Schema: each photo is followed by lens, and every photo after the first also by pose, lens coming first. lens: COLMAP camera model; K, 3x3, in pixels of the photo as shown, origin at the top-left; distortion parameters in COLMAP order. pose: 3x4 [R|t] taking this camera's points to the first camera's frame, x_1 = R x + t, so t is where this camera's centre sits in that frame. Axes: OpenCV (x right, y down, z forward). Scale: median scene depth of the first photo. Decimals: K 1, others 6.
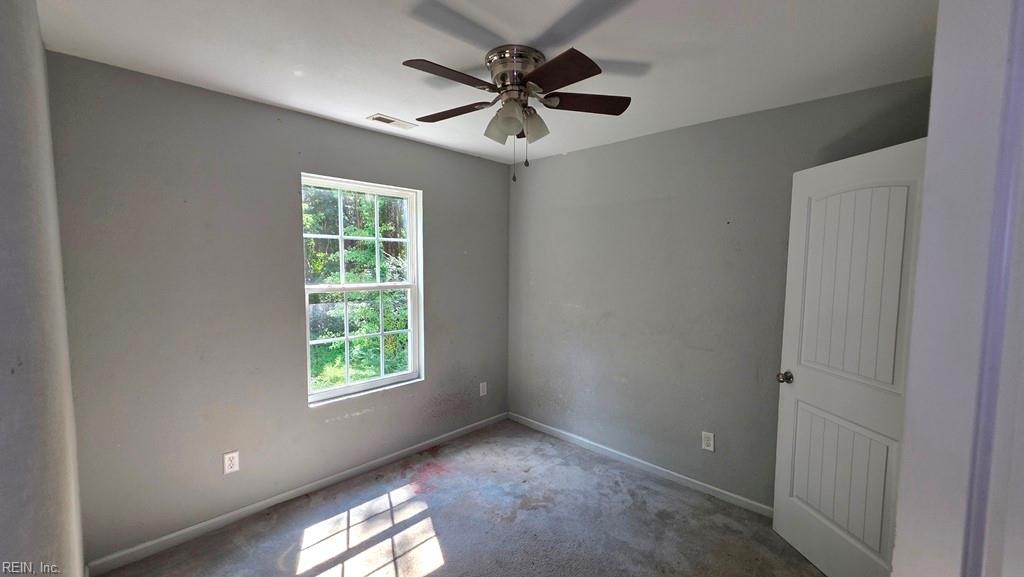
lens RADIAL K [[409.9, 0, 514.5], [0, 409.9, 291.8], [0, 0, 1]] dist [0.002292, 0.000446]
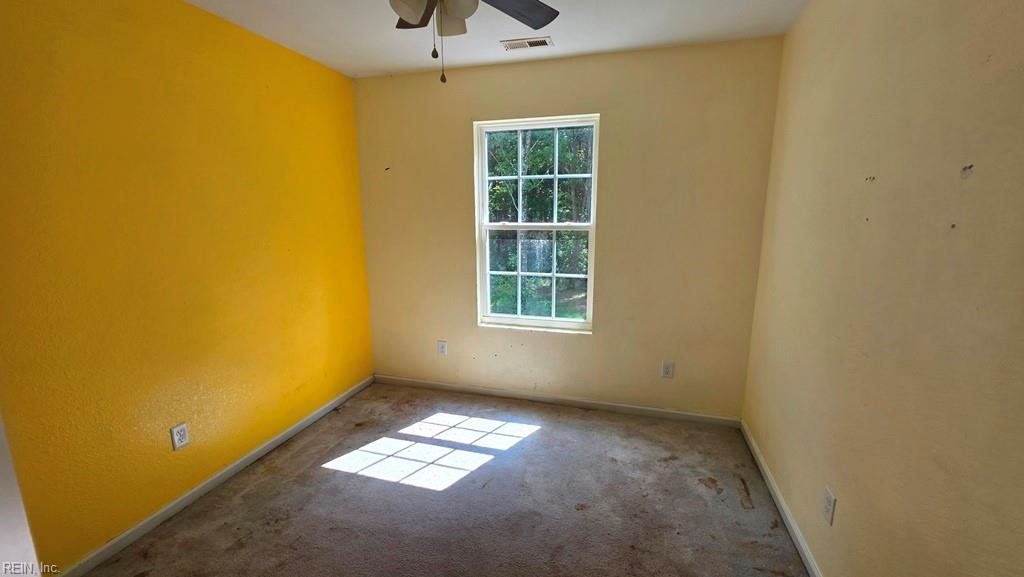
lens RADIAL K [[409.9, 0, 514.5], [0, 409.9, 291.8], [0, 0, 1]] dist [0.002292, 0.000446]
pose [[0.480423, 0.181384, -0.858076, 0.519962], [-0.053316, 0.982611, 0.177858, -0.031844], [0.875415, -0.039697, 0.481739, 0.475860]]
